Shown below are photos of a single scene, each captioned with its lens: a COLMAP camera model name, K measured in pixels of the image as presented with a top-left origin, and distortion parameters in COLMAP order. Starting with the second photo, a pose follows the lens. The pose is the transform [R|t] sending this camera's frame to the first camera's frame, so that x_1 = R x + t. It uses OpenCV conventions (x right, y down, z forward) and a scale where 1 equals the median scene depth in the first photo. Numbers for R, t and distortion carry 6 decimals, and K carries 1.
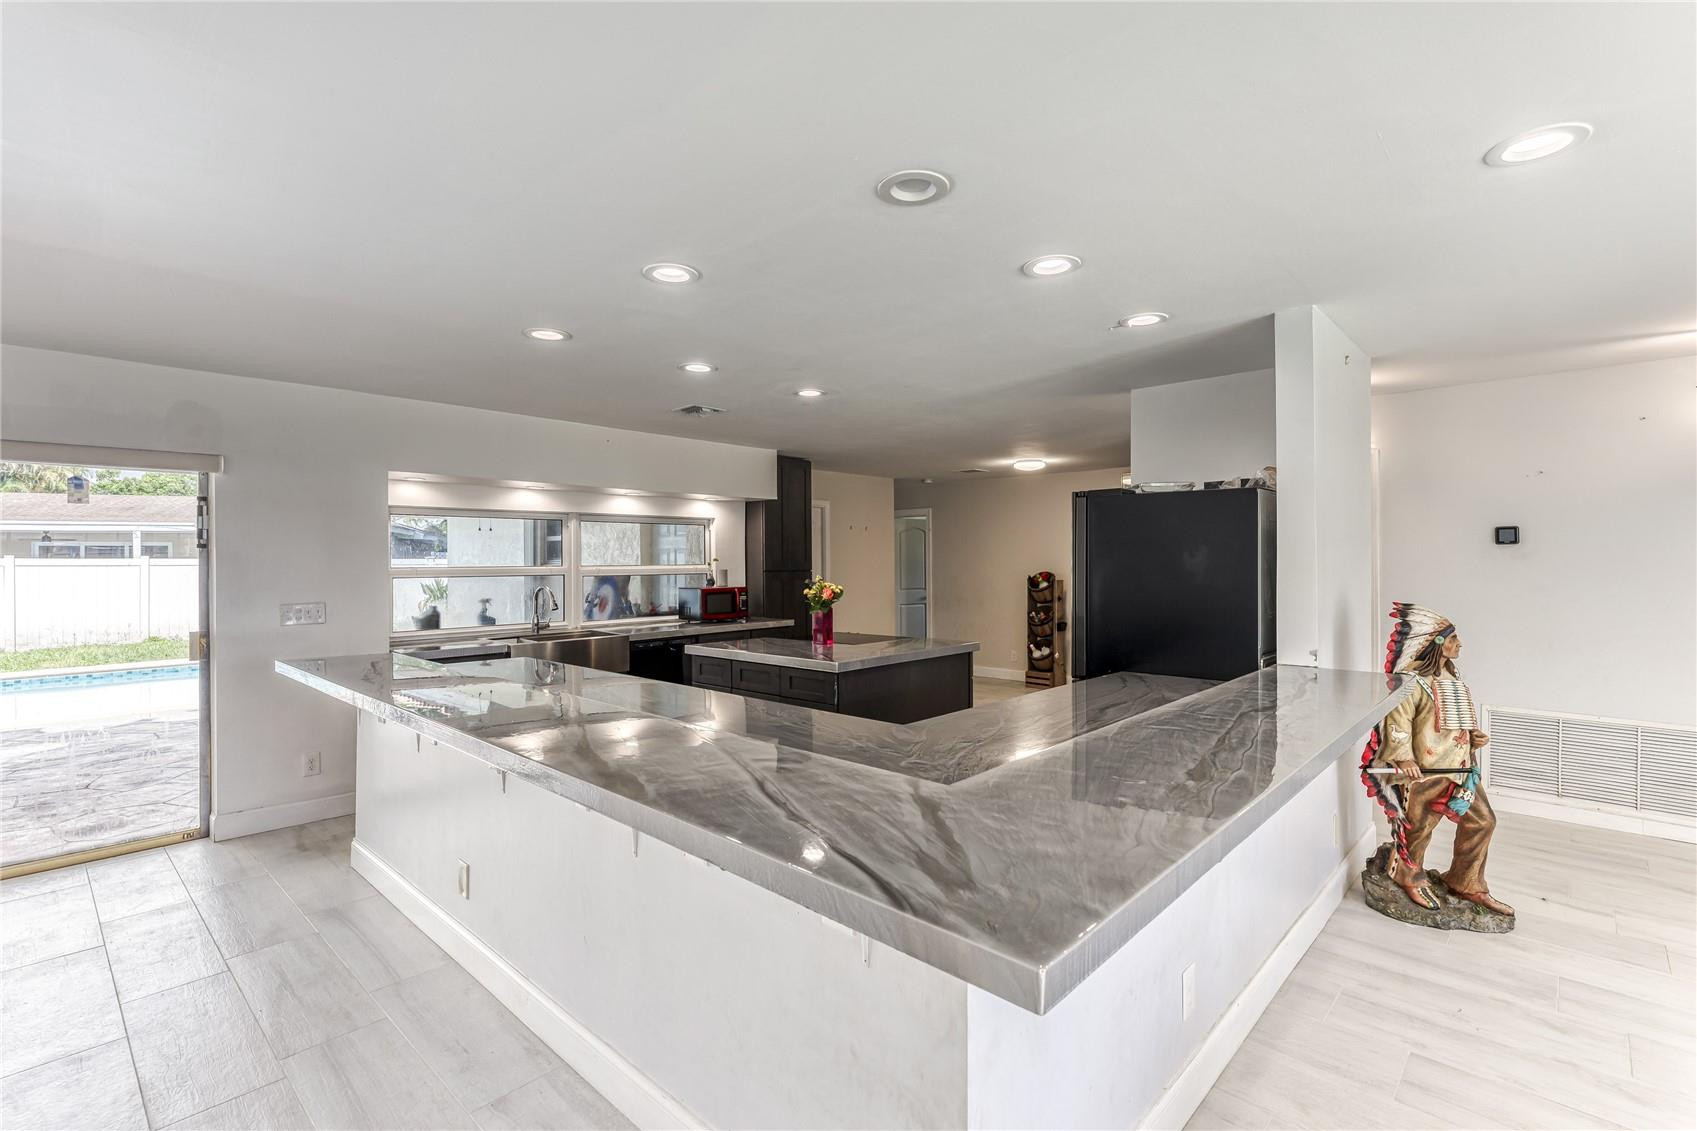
lens RADIAL K [[779.0, 0, 856.6], [0, 779.0, 566.7], [0, 0, 1]] dist [-0.001290, 0.000929]
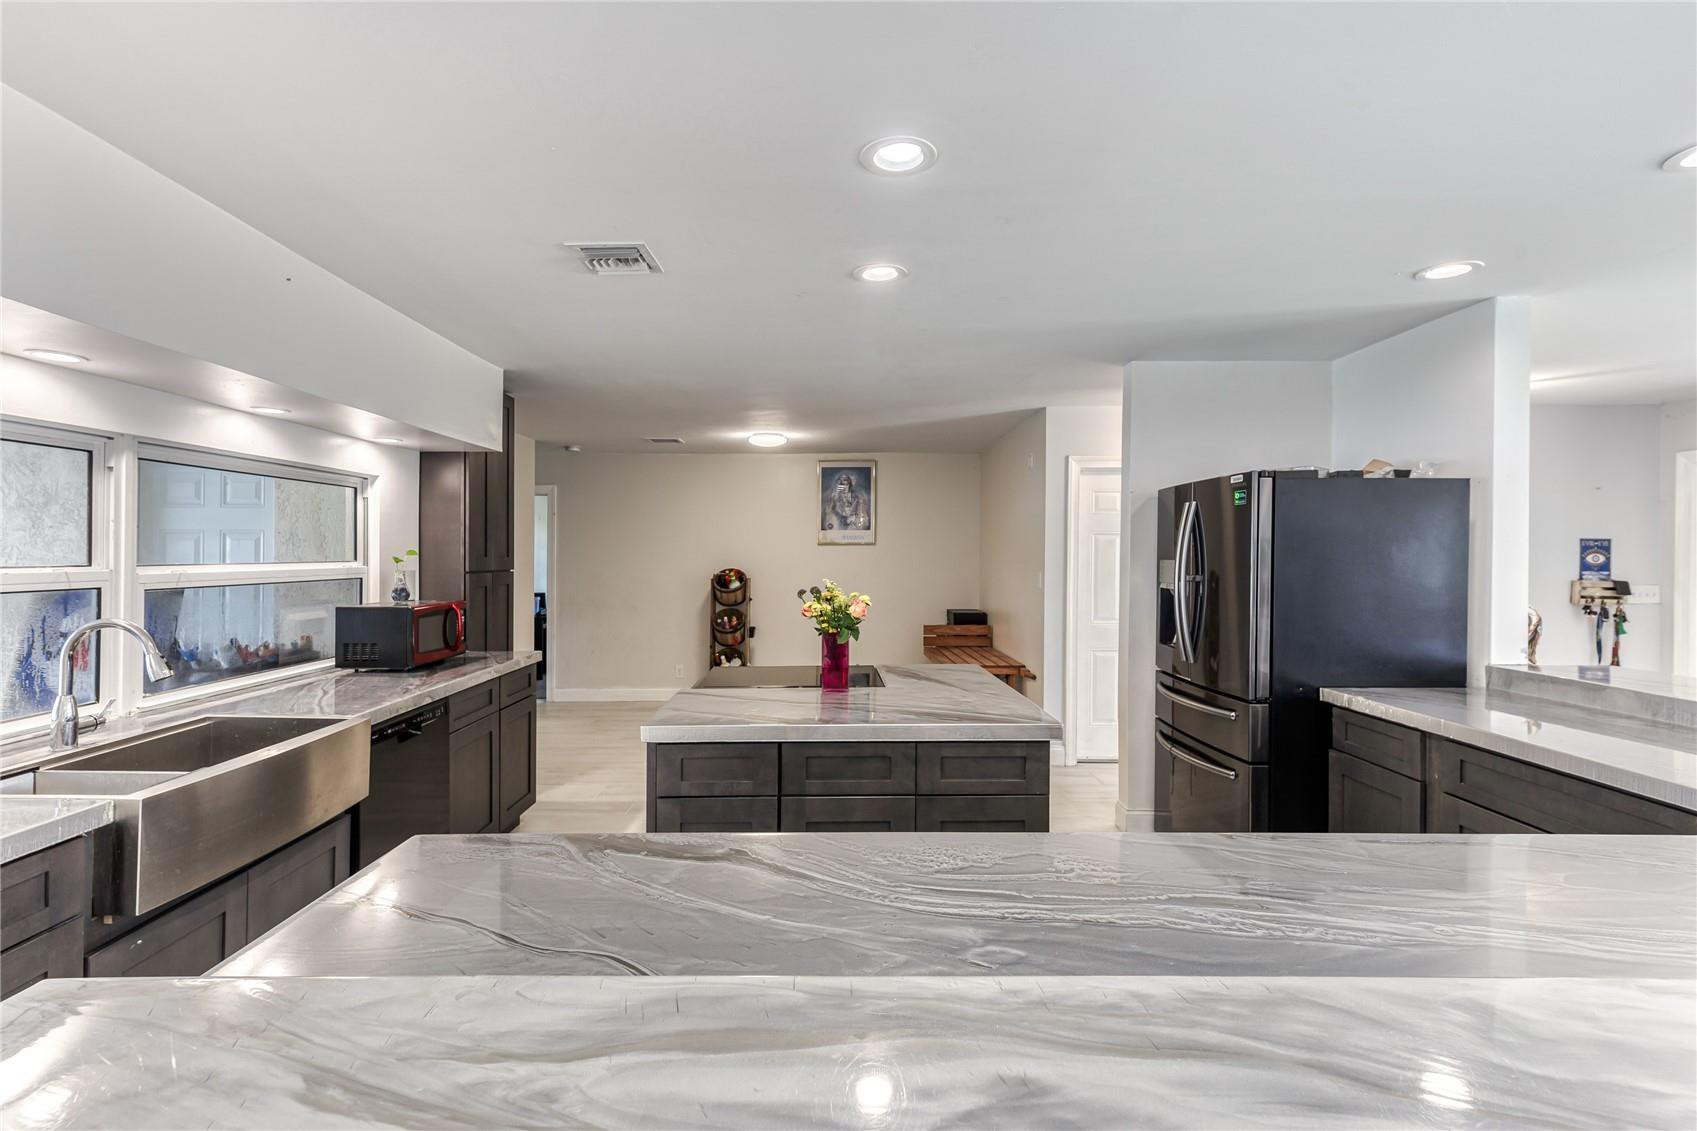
lens RADIAL K [[779.0, 0, 844.1], [0, 779.0, 555.7], [0, 0, 1]] dist [-0.001290, 0.000929]
pose [[0.722391, 0.001783, 0.691482, -0.257832], [0.003807, 0.999971, -0.006555, -0.001508], [-0.691474, 0.007367, 0.722364, 0.308212]]
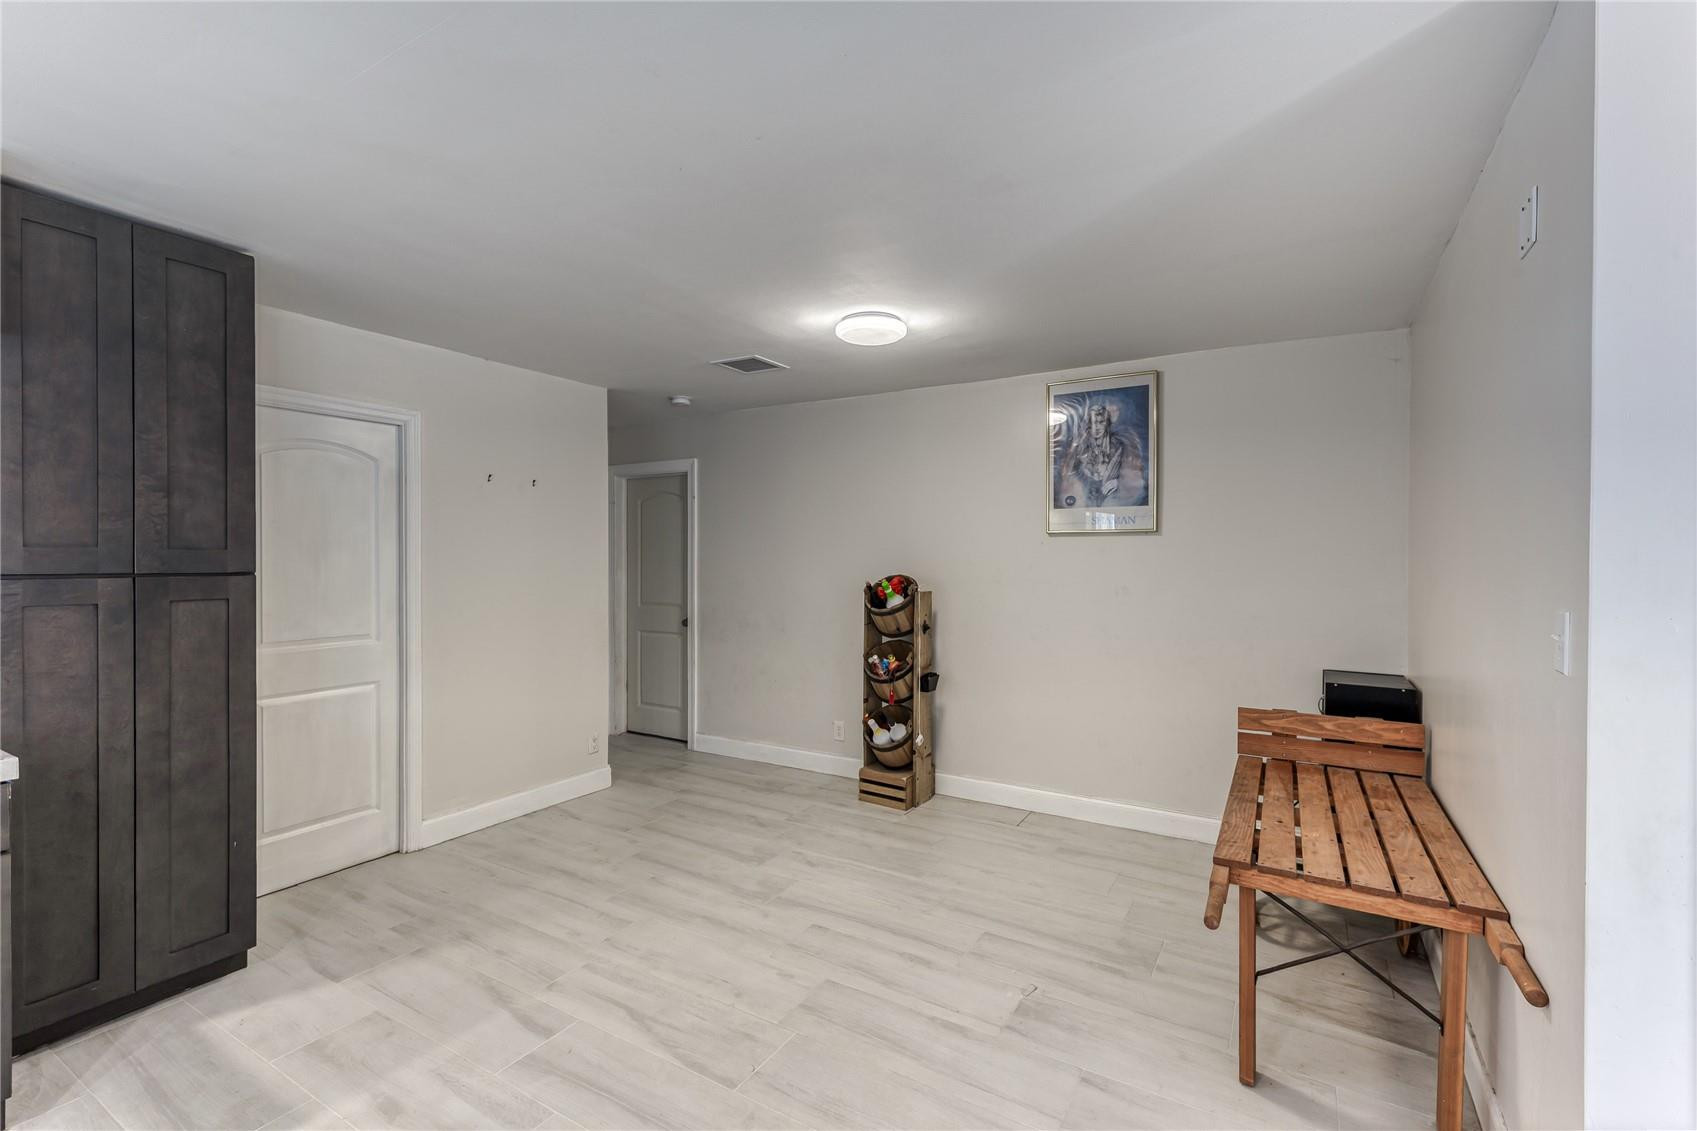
lens RADIAL K [[741.4, 0, 856.1], [0, 741.4, 557.2], [0, 0, 1]] dist [0.014045, 0.000266]
pose [[0.979232, 0.008306, 0.202572, 0.116640], [-0.006453, 0.999931, -0.009805, -0.000296], [-0.202640, 0.008294, 0.979218, 0.531024]]
